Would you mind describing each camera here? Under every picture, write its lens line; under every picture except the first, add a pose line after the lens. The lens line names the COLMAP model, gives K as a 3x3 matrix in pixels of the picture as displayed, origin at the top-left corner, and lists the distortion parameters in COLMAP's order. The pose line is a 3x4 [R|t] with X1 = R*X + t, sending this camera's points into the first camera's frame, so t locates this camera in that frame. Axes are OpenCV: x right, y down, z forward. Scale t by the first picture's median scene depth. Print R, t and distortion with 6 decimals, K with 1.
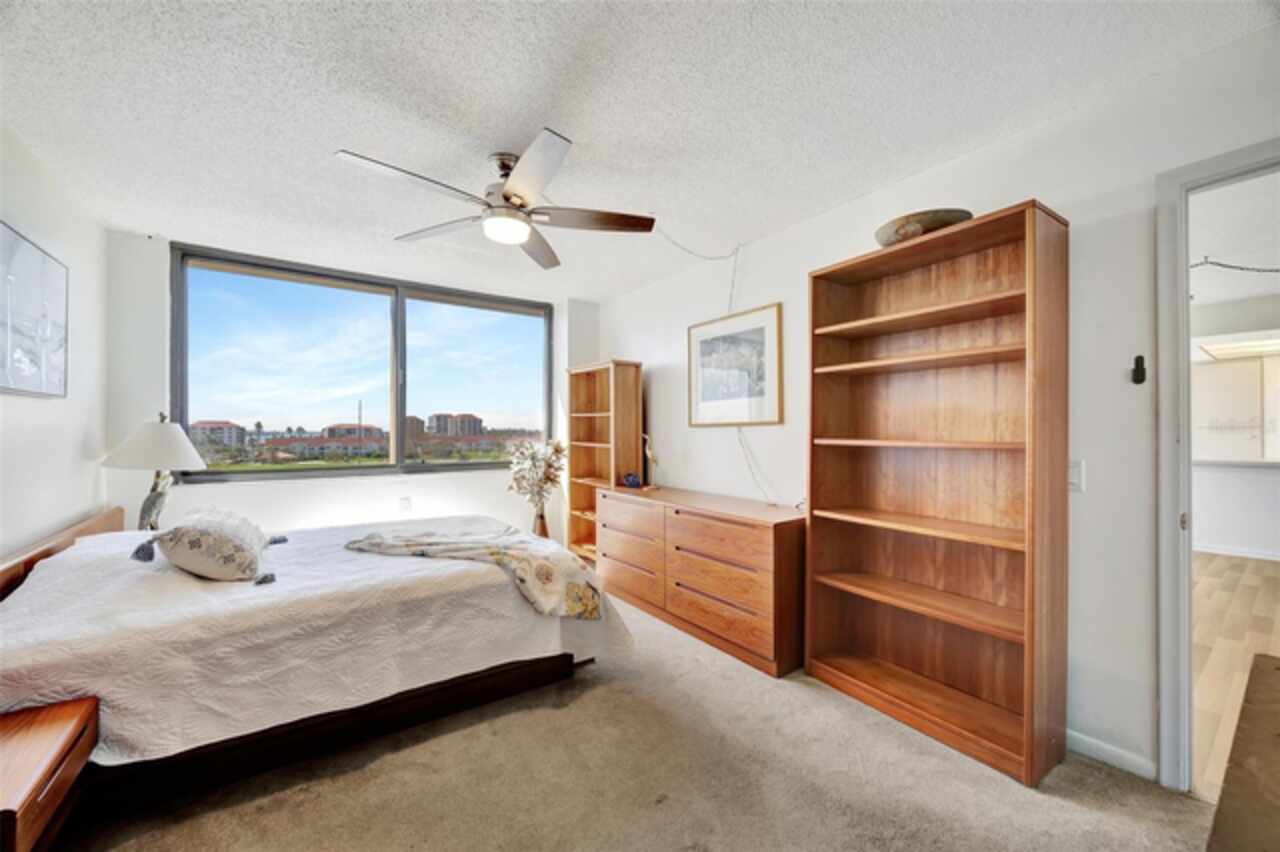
lens RADIAL K [[489.5, 0, 628.3], [0, 489.5, 430.1], [0, 0, 1]] dist [-0.006171, 0.000048]
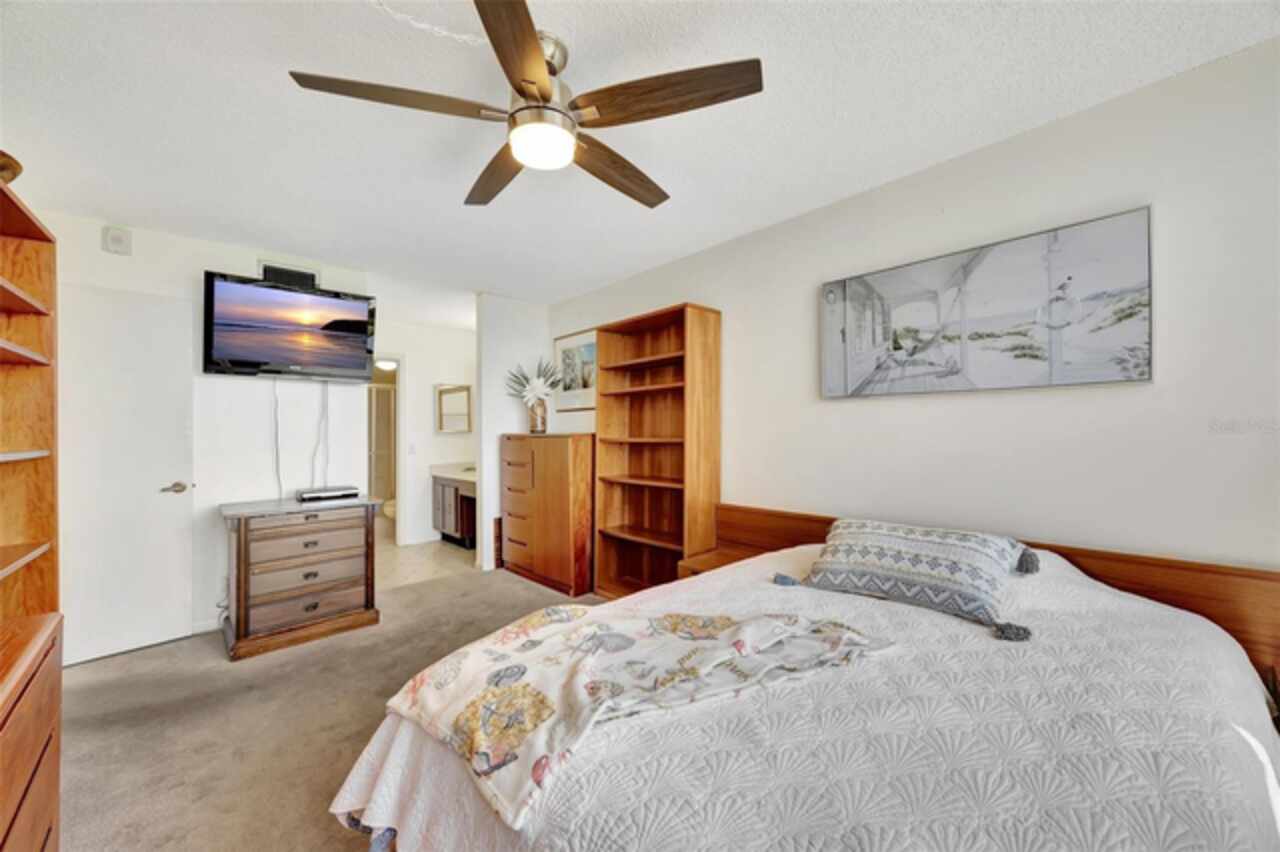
lens RADIAL K [[489.5, 0, 642.7], [0, 489.5, 425.3], [0, 0, 1]] dist [-0.006171, 0.000048]
pose [[-0.990872, 0.005836, -0.134682, -0.288803], [0.007272, 0.999922, -0.010170, 0.002681], [0.134612, -0.011056, -0.990837, 1.639817]]
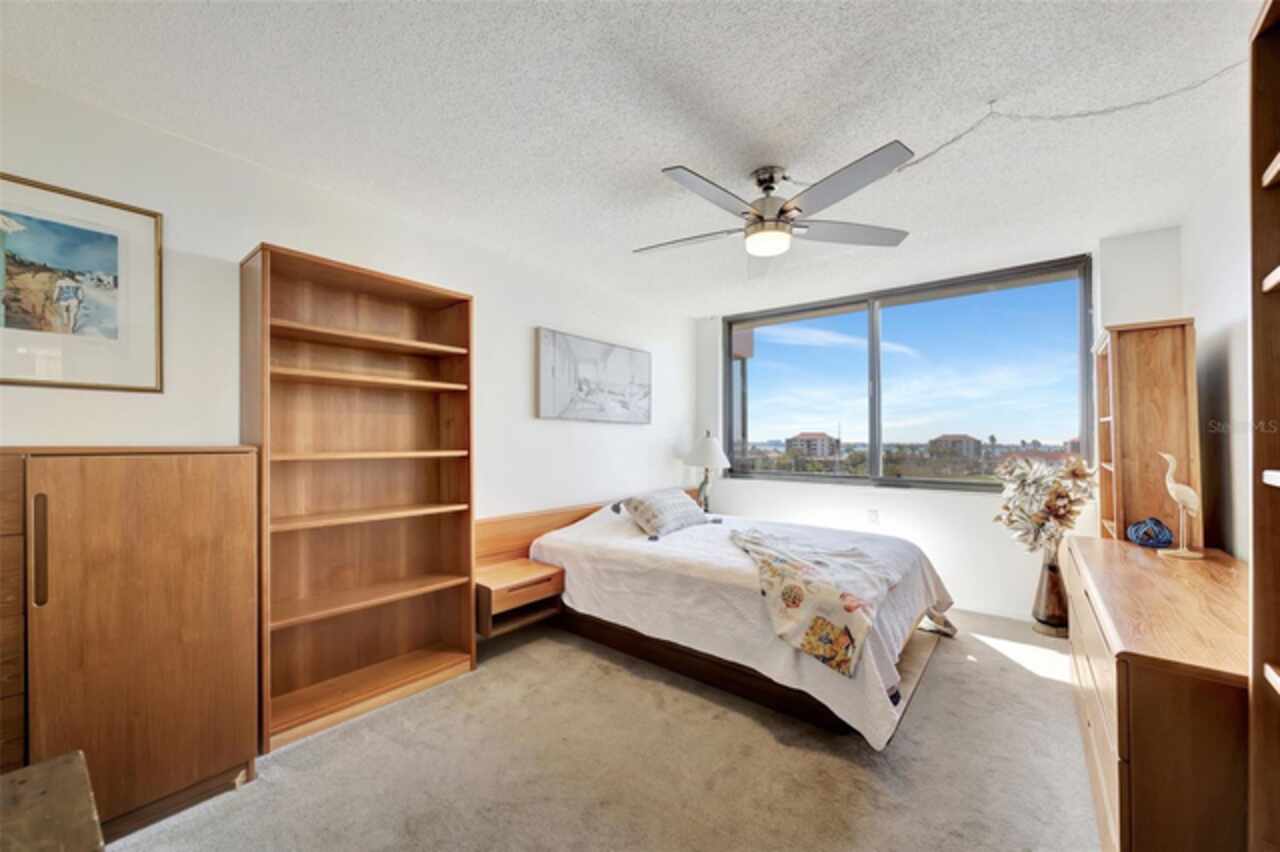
lens RADIAL K [[489.5, 0, 637.9], [0, 489.5, 445.8], [0, 0, 1]] dist [-0.006171, 0.000048]
pose [[0.273811, 0.010131, -0.961730, 0.617551], [-0.005018, 0.999946, 0.009105, 0.000517], [0.961770, 0.002333, 0.273847, 0.447062]]
